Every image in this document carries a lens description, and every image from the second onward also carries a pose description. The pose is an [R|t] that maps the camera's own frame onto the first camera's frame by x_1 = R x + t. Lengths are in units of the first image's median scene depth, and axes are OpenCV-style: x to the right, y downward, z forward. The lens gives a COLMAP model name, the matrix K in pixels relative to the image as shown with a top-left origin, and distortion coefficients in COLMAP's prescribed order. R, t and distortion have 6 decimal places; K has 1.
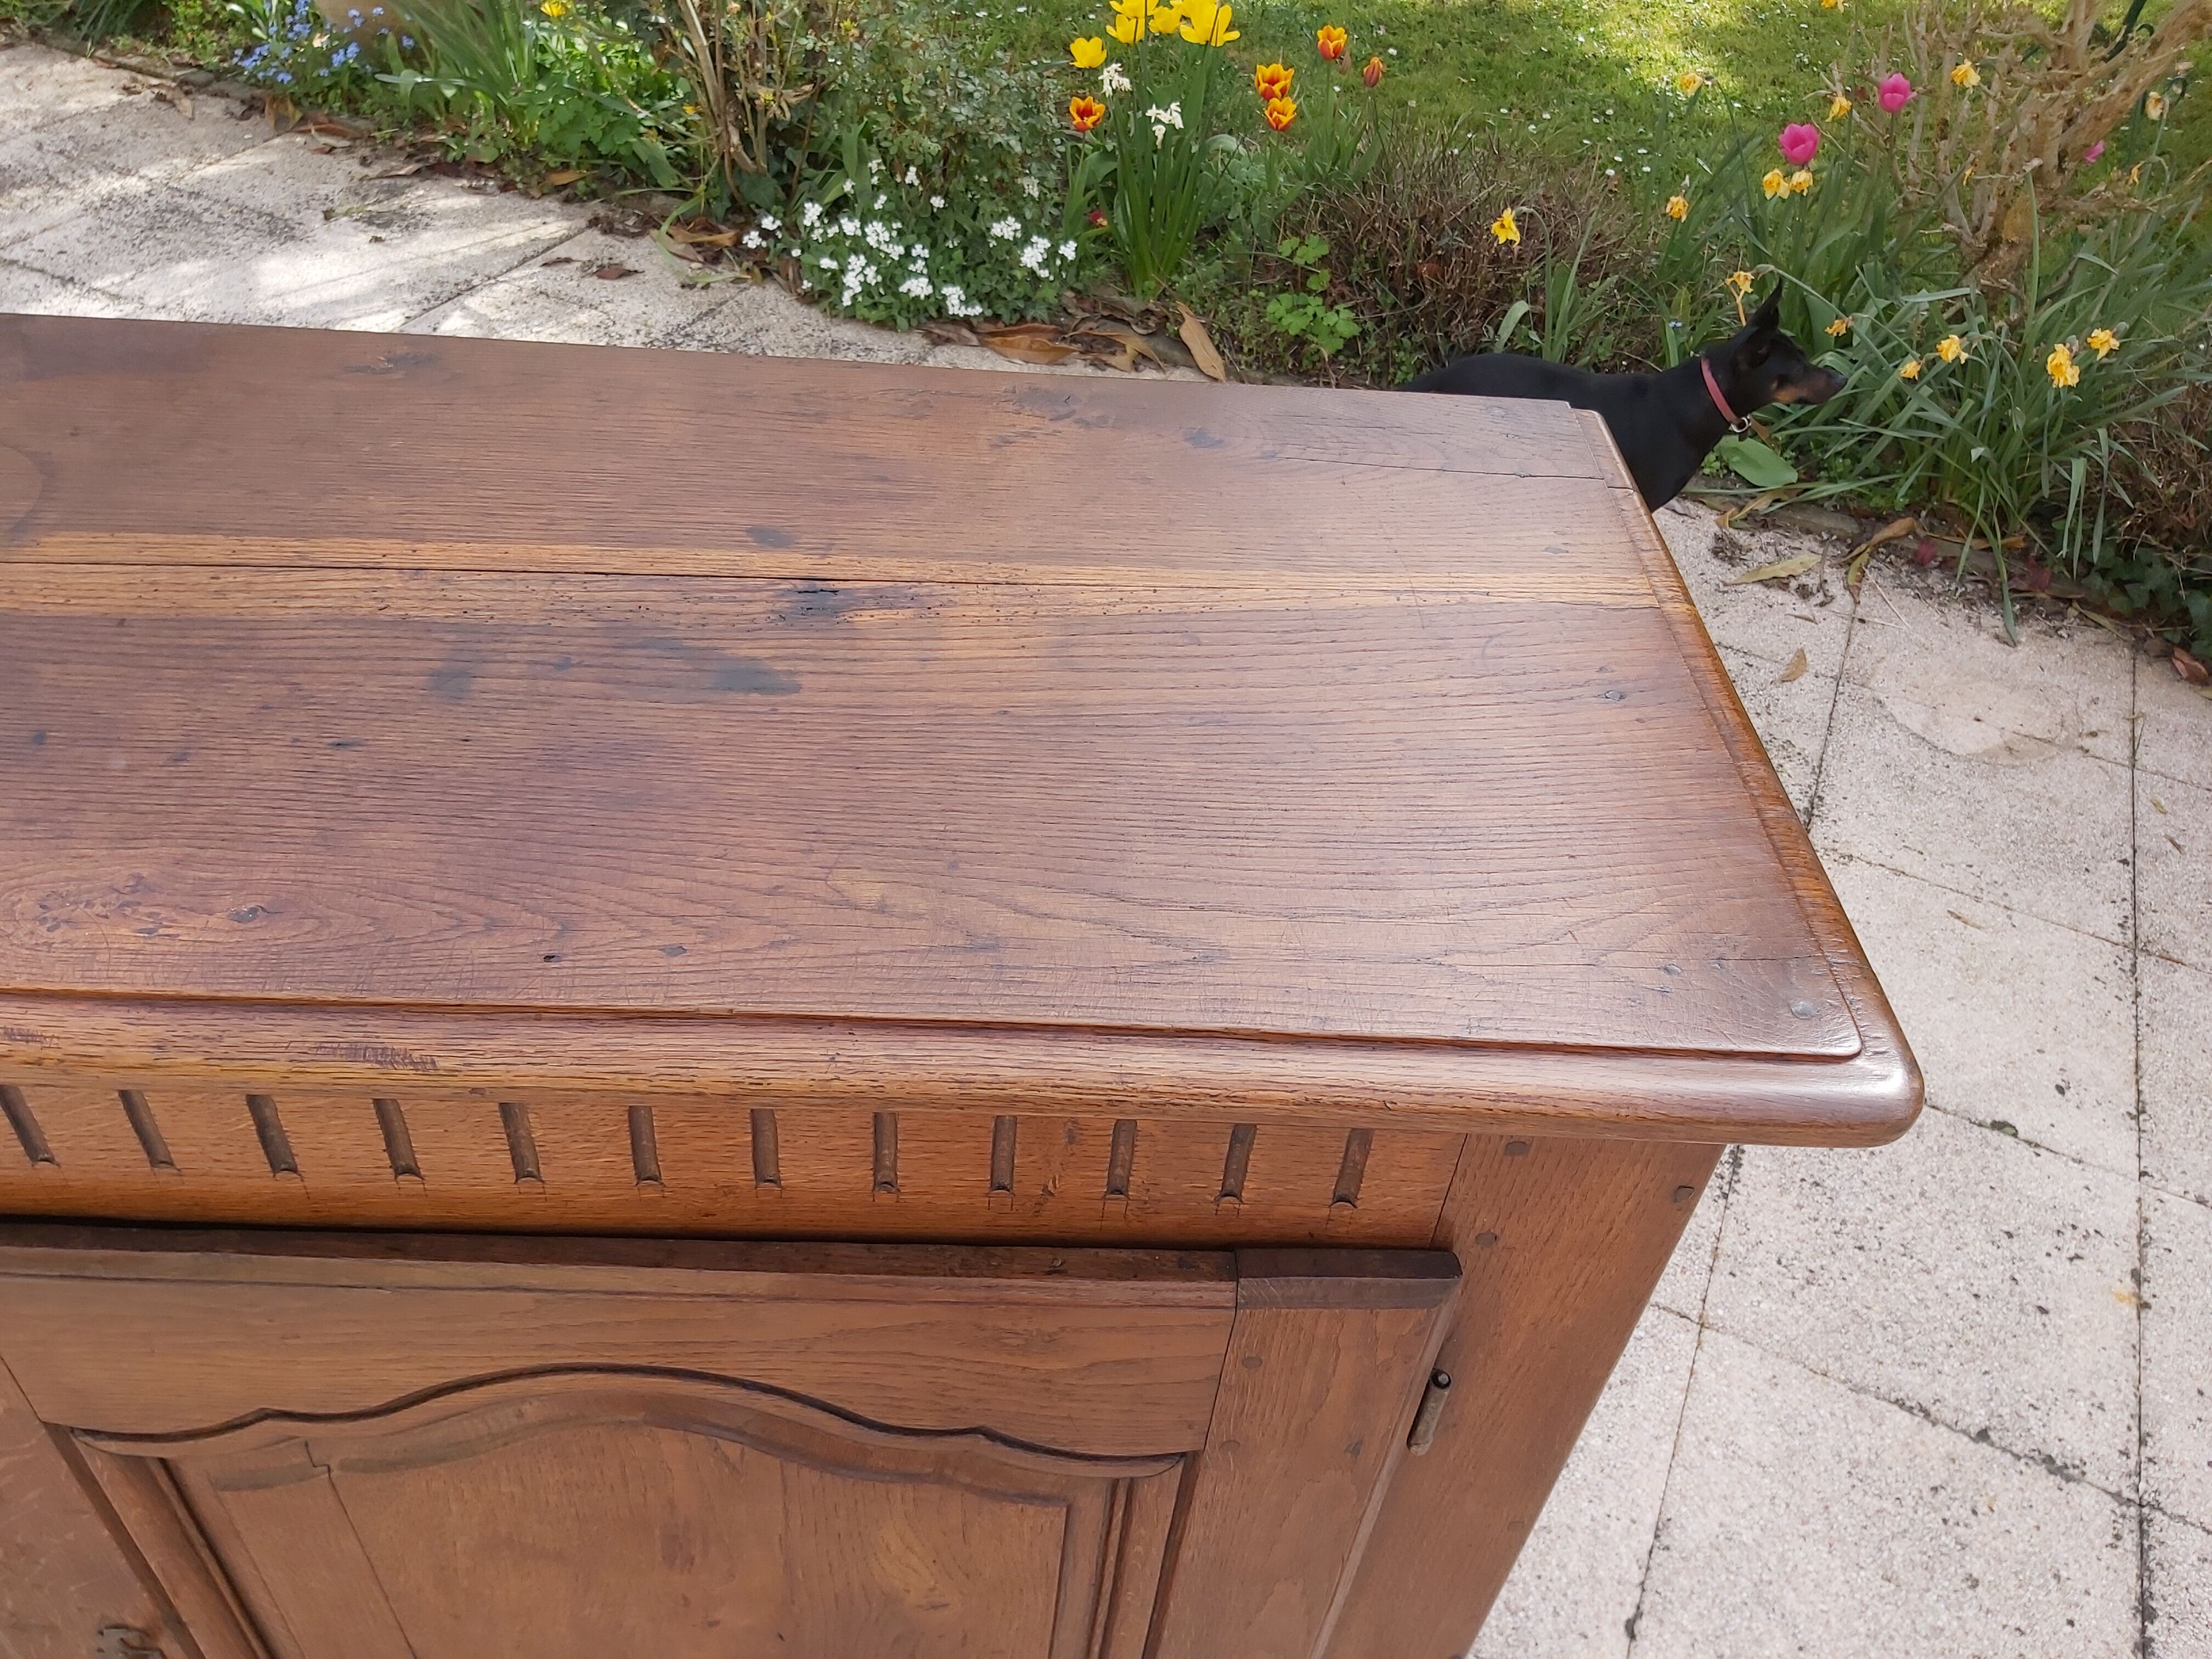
lens RADIAL K [[1700.5, 0, 1082.9], [0, 1700.5, 837.8], [0, 0, 1]] dist [0.053112, -0.100986]
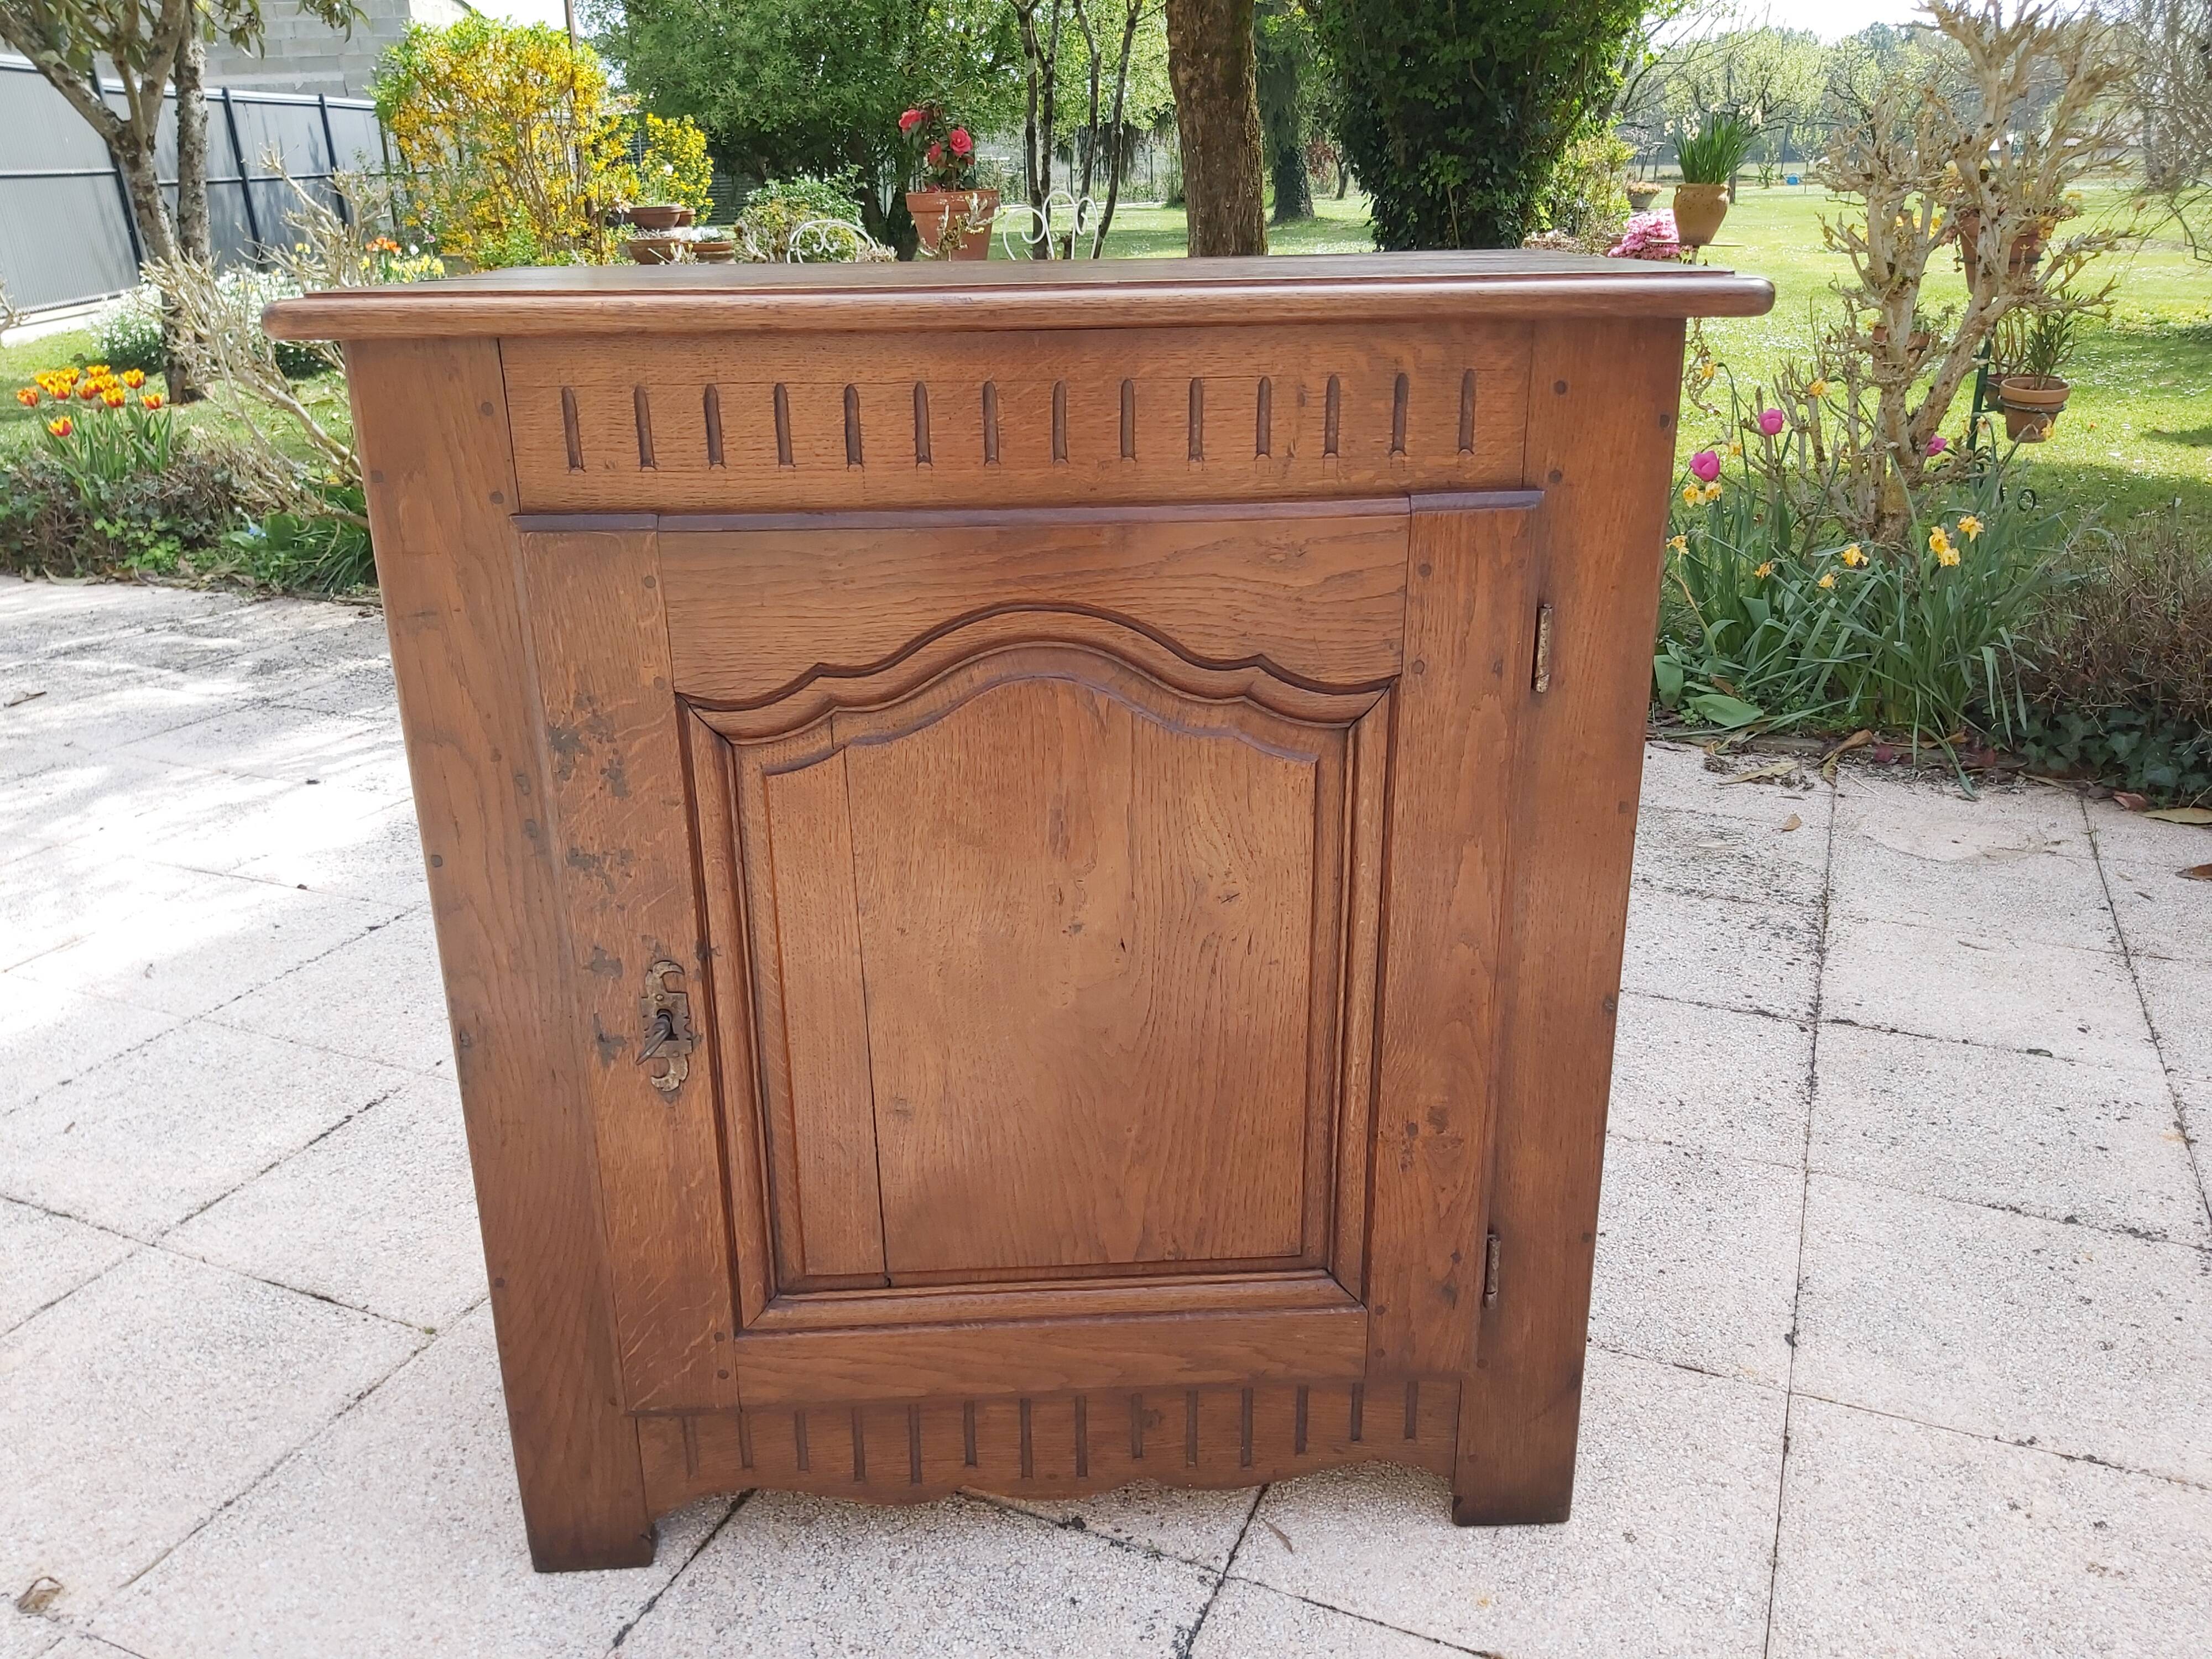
lens RADIAL K [[1689.3, 0, 1087.6], [0, 1689.3, 822.5], [0, 0, 1]] dist [0.062120, -0.108978]
pose [[0.996128, -0.087680, -0.006423, -0.064582], [0.079239, 0.927066, -0.366427, 0.304357], [0.038083, 0.364500, 0.930424, -0.120407]]
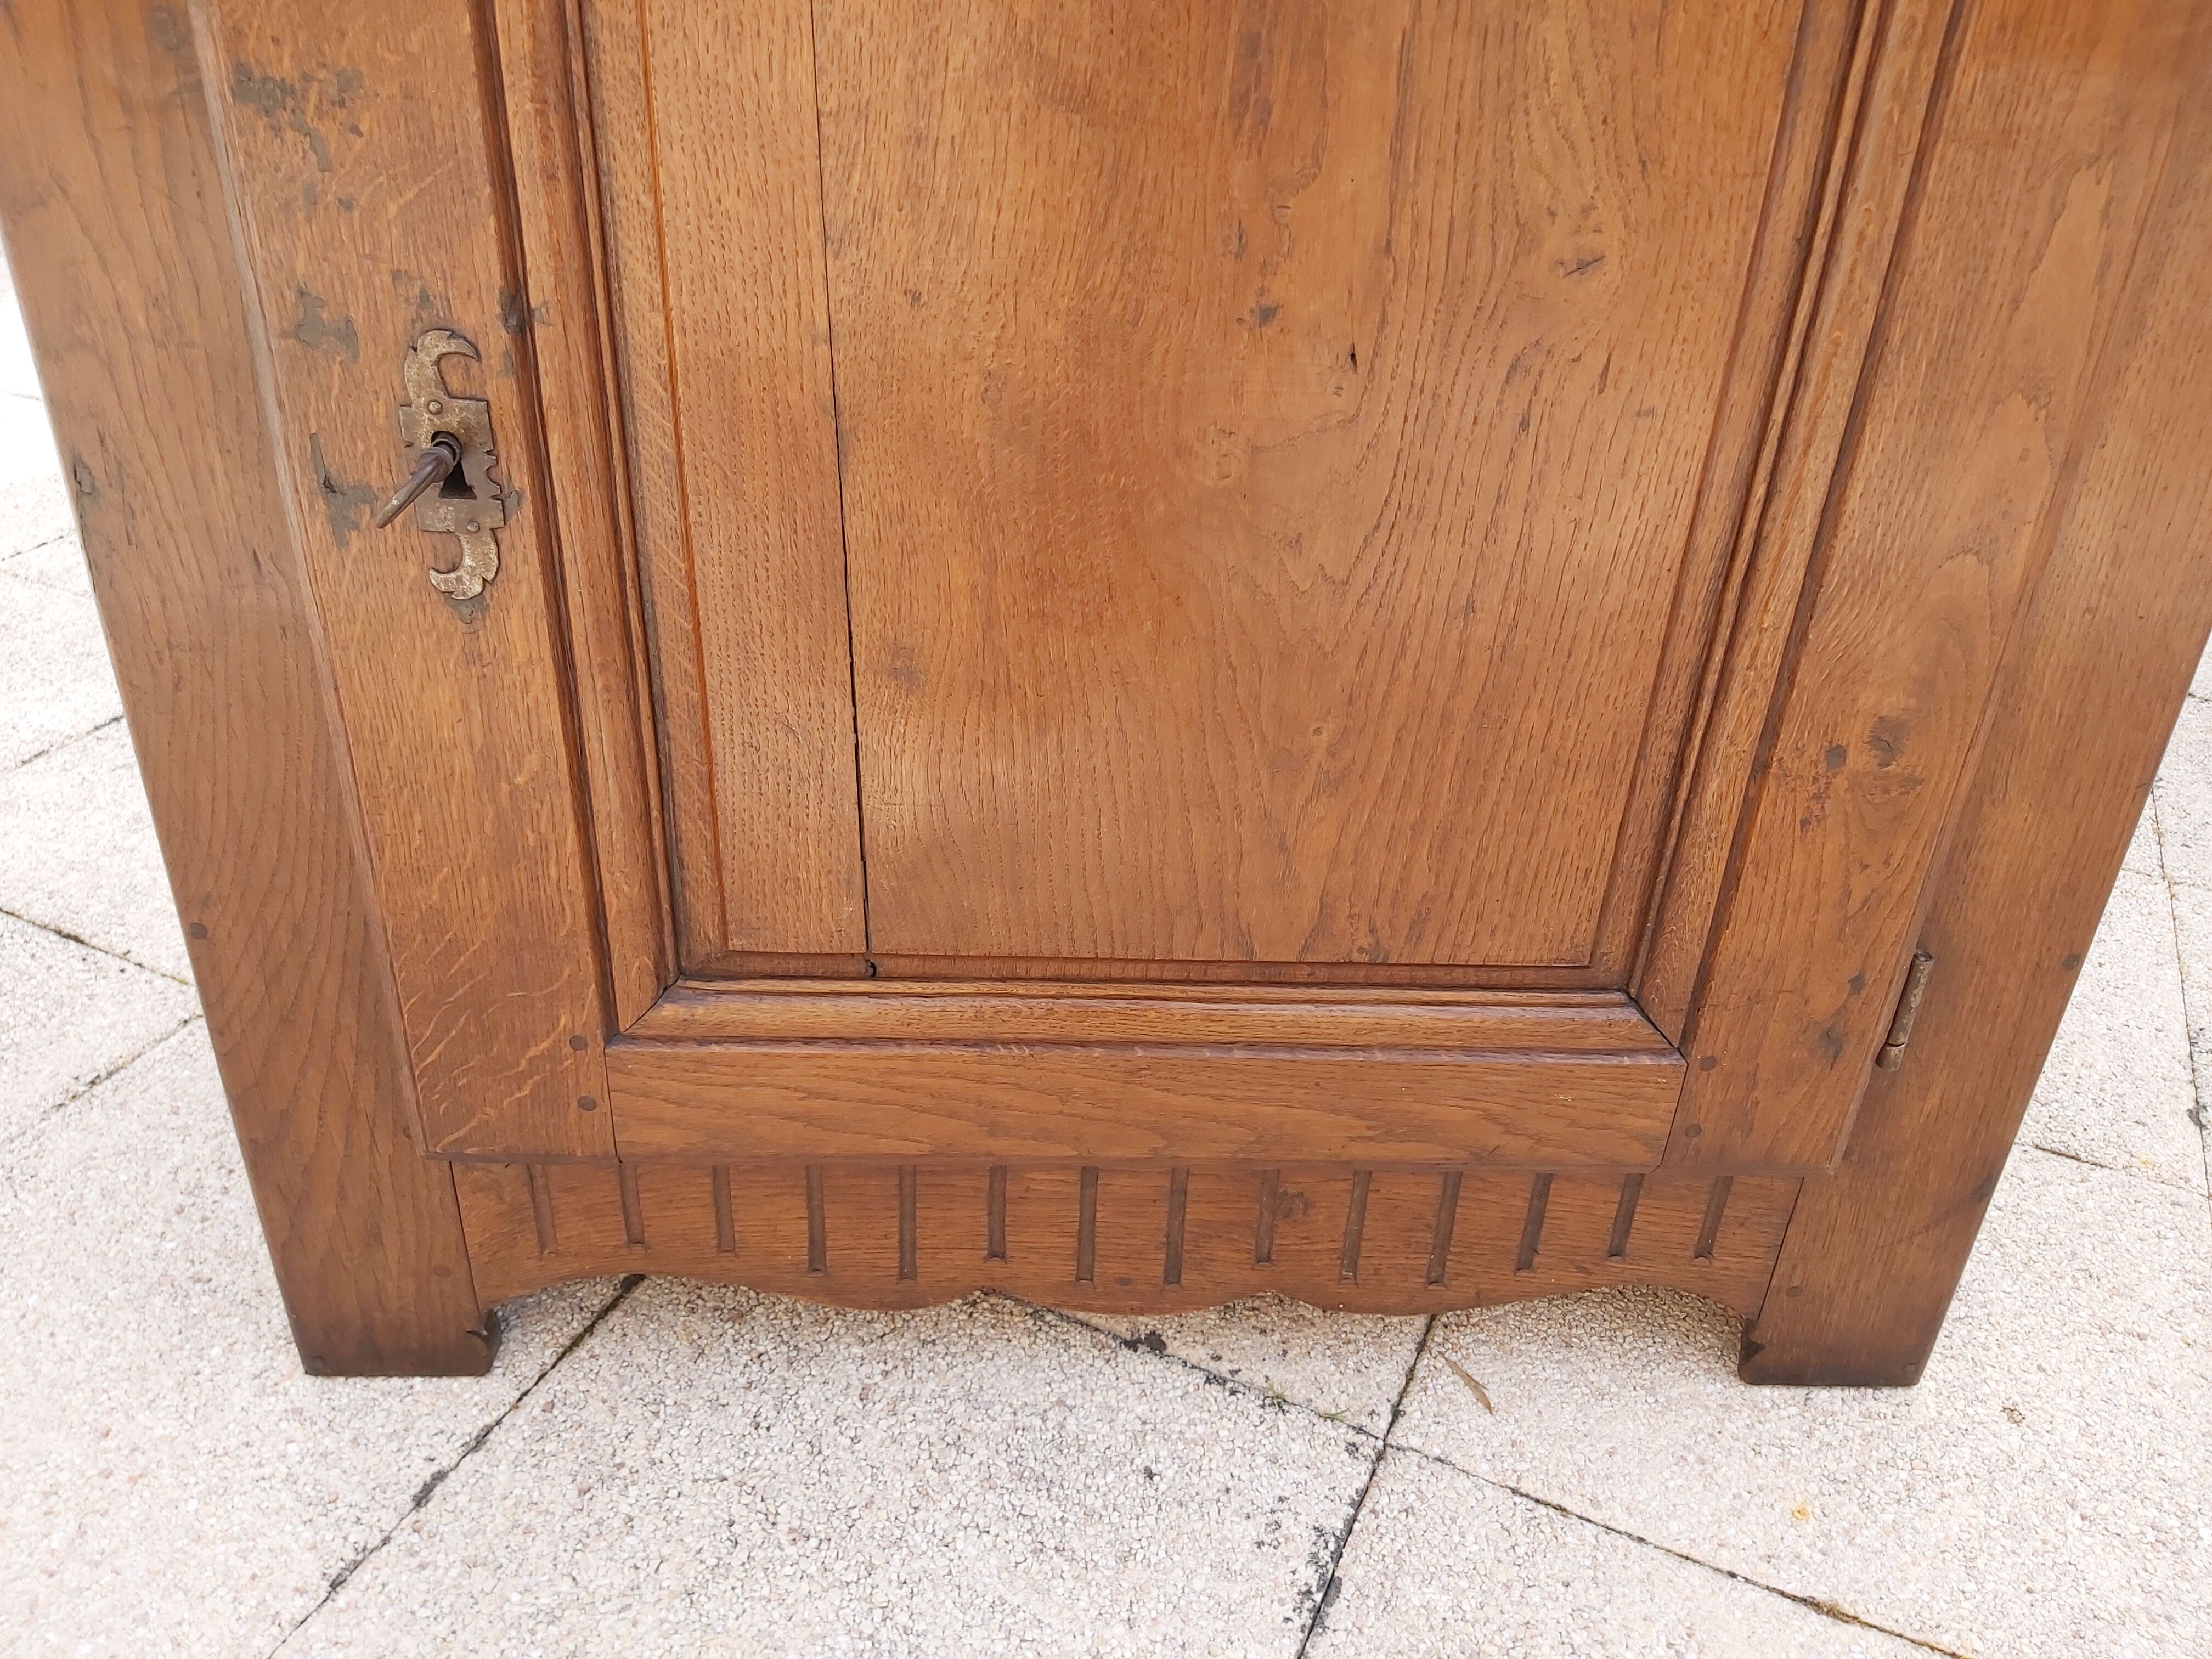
lens RADIAL K [[1700.5, 0, 1093.9], [0, 1700.5, 811.1], [0, 0, 1]] dist [0.053112, -0.100986]
pose [[0.999352, -0.028612, -0.021851, -0.094463], [0.023769, 0.980224, -0.196457, 0.271712], [0.027040, 0.195810, 0.980269, 0.113985]]
